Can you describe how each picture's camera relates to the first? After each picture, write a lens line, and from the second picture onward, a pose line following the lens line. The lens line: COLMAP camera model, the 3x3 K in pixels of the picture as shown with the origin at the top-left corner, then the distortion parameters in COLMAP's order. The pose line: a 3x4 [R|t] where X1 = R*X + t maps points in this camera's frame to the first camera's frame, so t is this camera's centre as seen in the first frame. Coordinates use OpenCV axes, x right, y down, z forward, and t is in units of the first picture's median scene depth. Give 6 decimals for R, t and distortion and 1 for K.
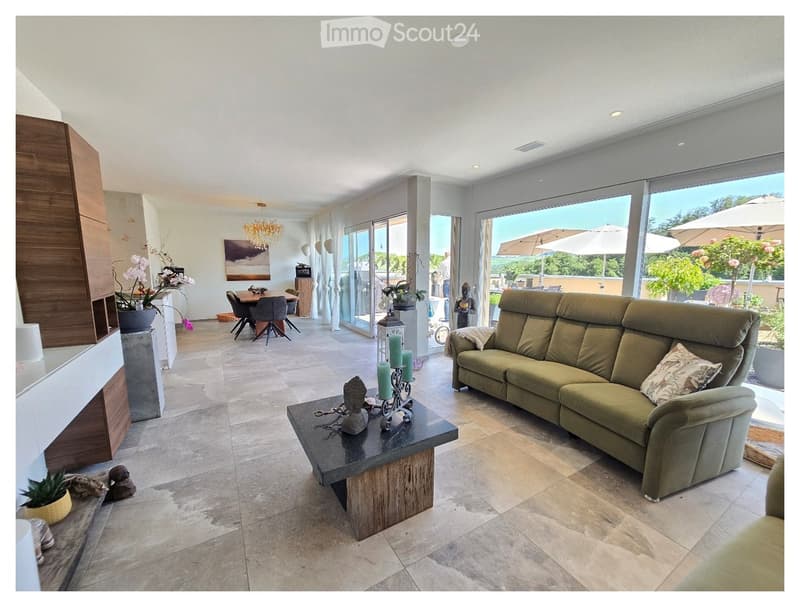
lens RADIAL K [[311.4, 0, 400.8], [0, 311.4, 305.7], [0, 0, 1]] dist [0.000765, 0.000054]
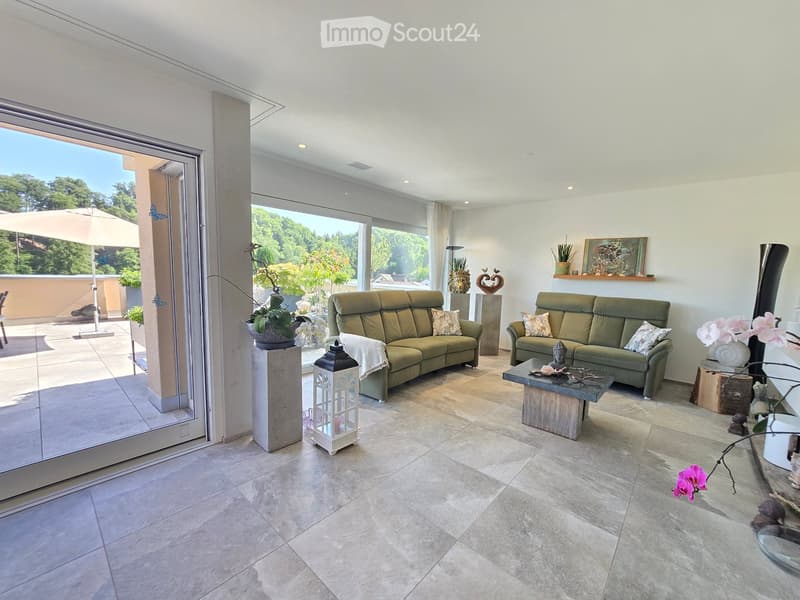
lens RADIAL K [[324.6, 0, 402.2], [0, 324.6, 303.5], [0, 0, 1]] dist [-0.000586, -0.000094]
pose [[-0.293257, -0.099797, 0.950811, -0.831974], [0.097170, 0.986275, 0.133489, -0.165833], [-0.951083, 0.131537, -0.279535, 1.288766]]
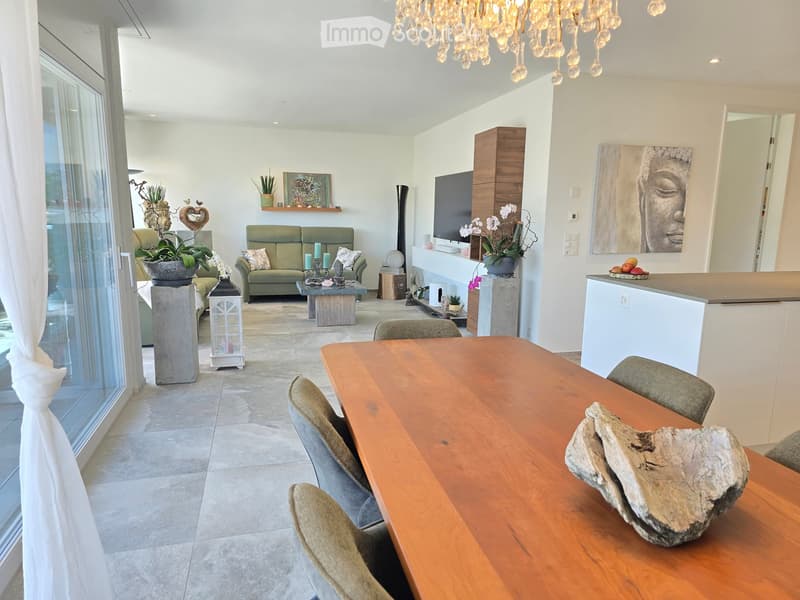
lens RADIAL K [[552.2, 0, 400.8], [0, 552.2, 300.9], [0, 0, 1]] dist [0.028036, -0.010514]
pose [[-0.963359, -0.059462, 0.261542, -0.896950], [0.017538, 0.959065, 0.282643, -0.326340], [-0.267642, 0.276873, -0.922881, 2.509523]]
